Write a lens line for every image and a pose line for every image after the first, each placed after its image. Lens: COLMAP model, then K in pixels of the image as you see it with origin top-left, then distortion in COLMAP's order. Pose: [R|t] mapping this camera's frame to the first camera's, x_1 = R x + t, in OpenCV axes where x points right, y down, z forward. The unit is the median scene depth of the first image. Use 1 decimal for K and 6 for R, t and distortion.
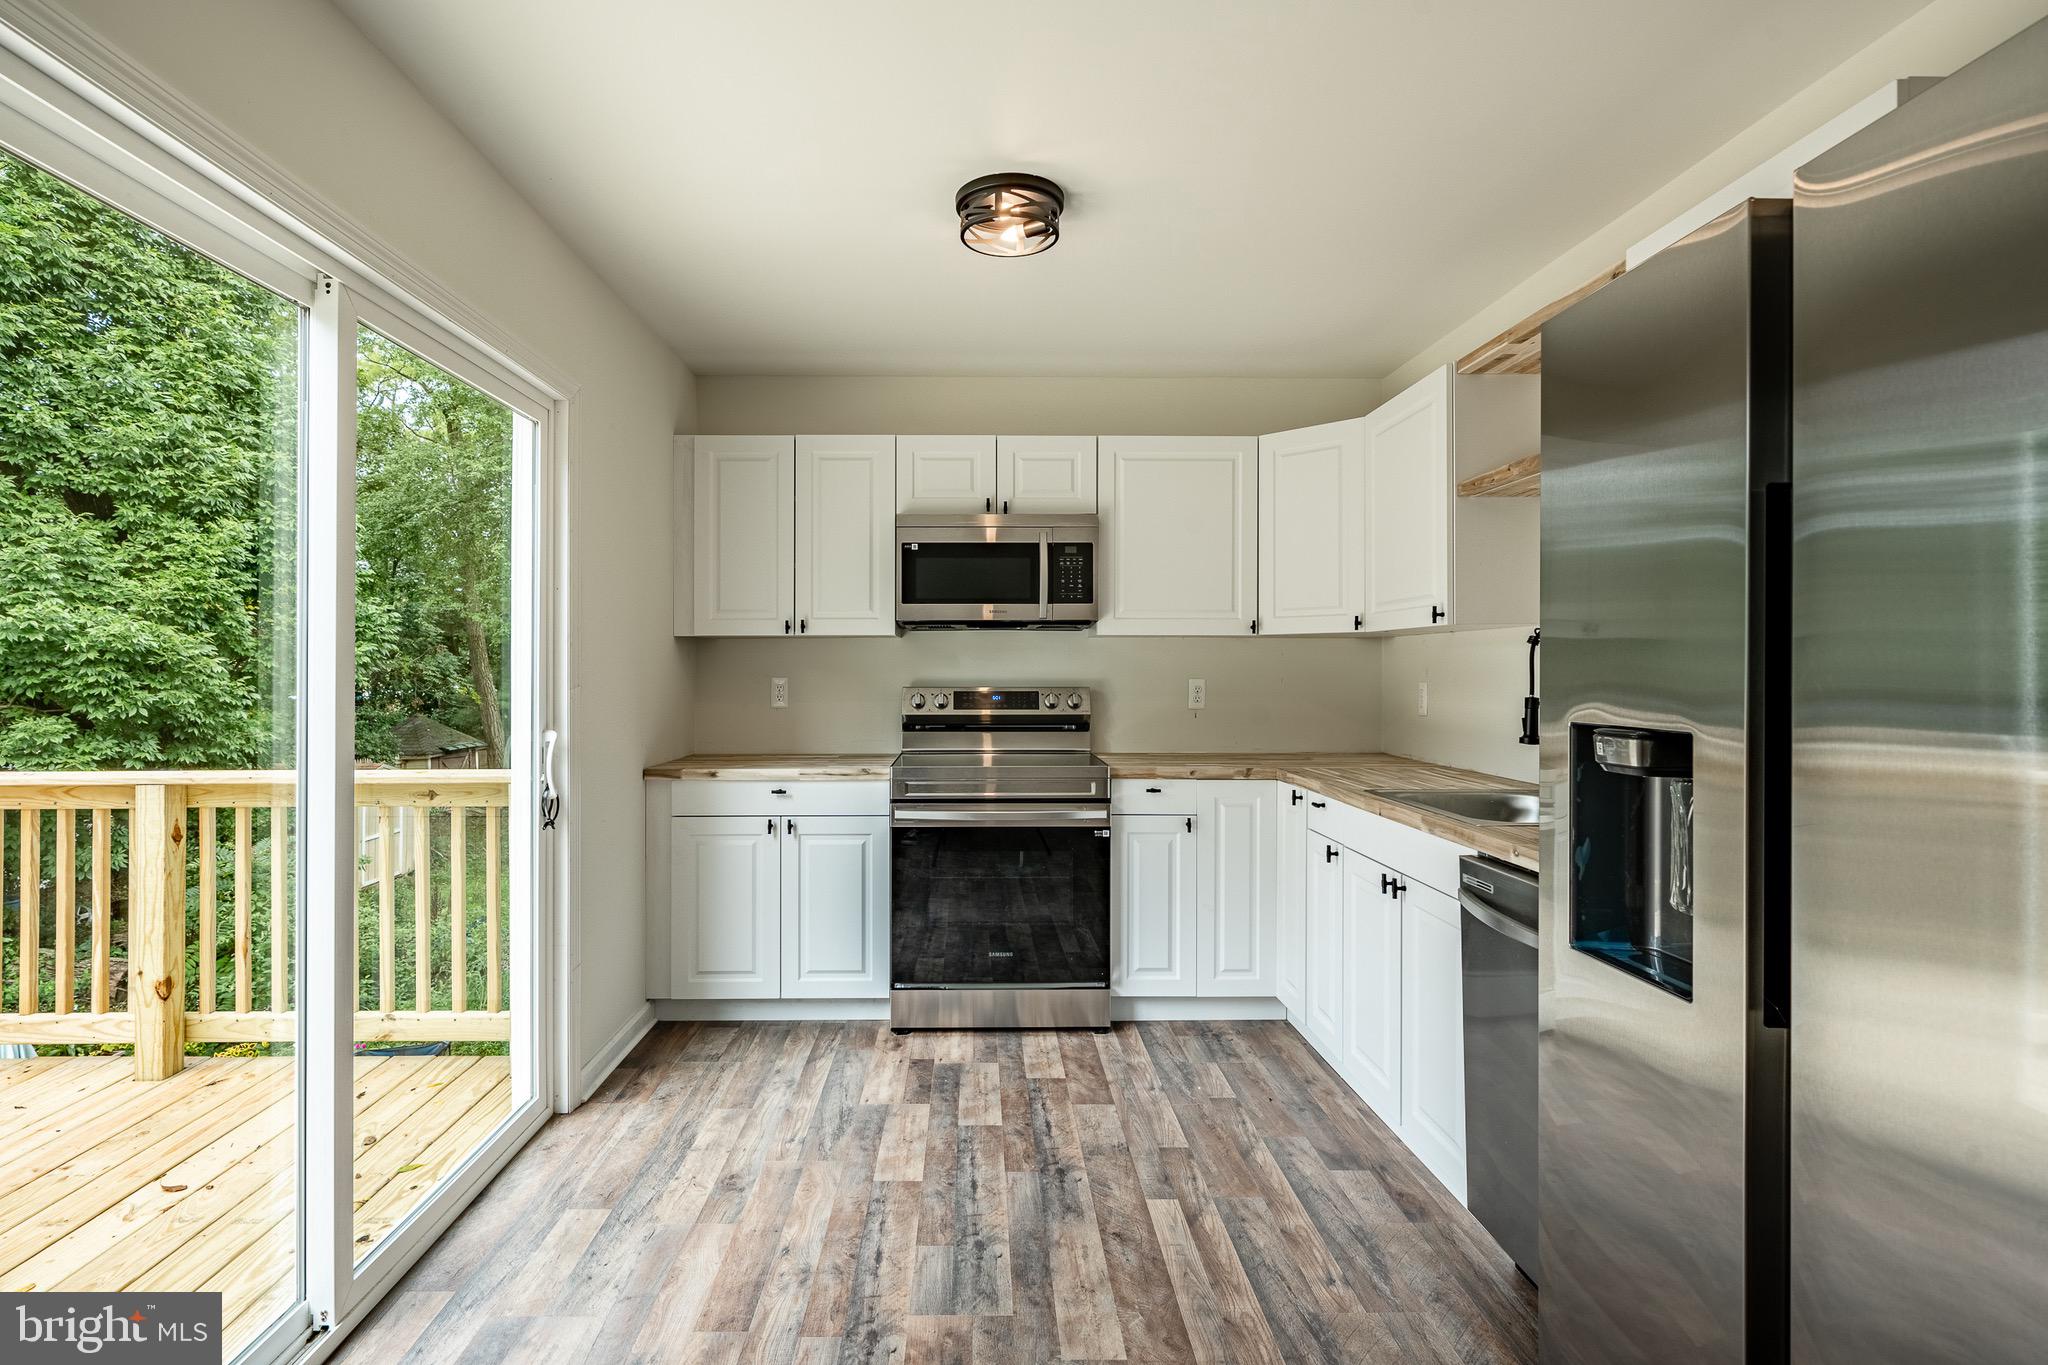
lens RADIAL K [[958.8, 0, 997.2], [0, 958.8, 666.6], [0, 0, 1]] dist [0.000465, 0.001246]
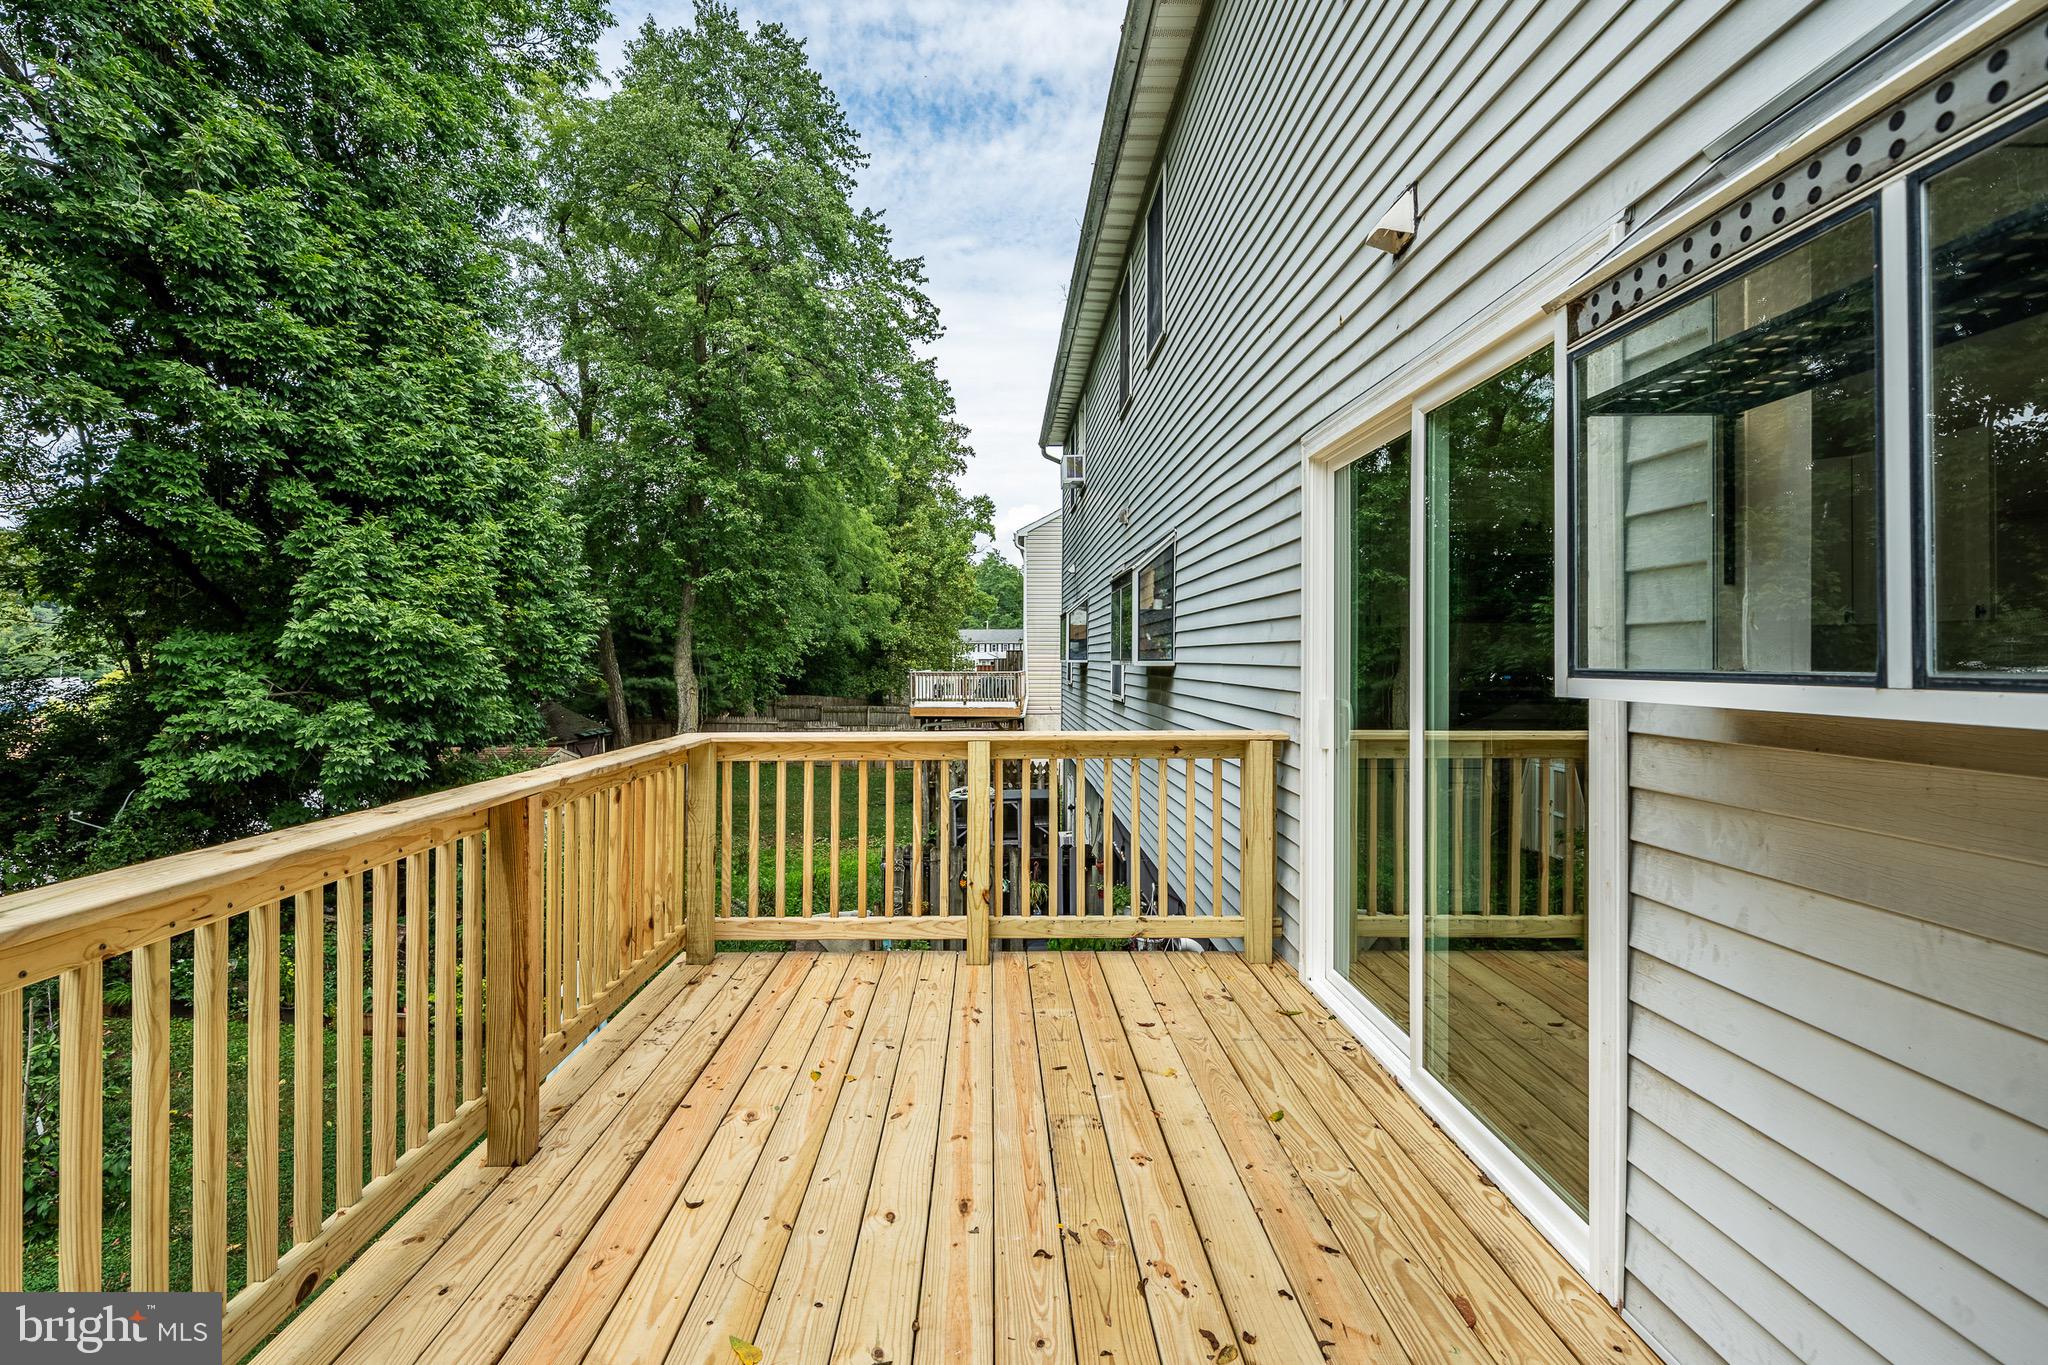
lens RADIAL K [[958.8, 0, 987.3], [0, 958.8, 650.9], [0, 0, 1]] dist [0.000465, 0.001246]
pose [[0.999963, -0.001833, -0.008457, -0.240440], [0.001786, 0.999983, -0.005551, 0.001541], [0.008467, 0.005536, 0.999949, -0.089746]]
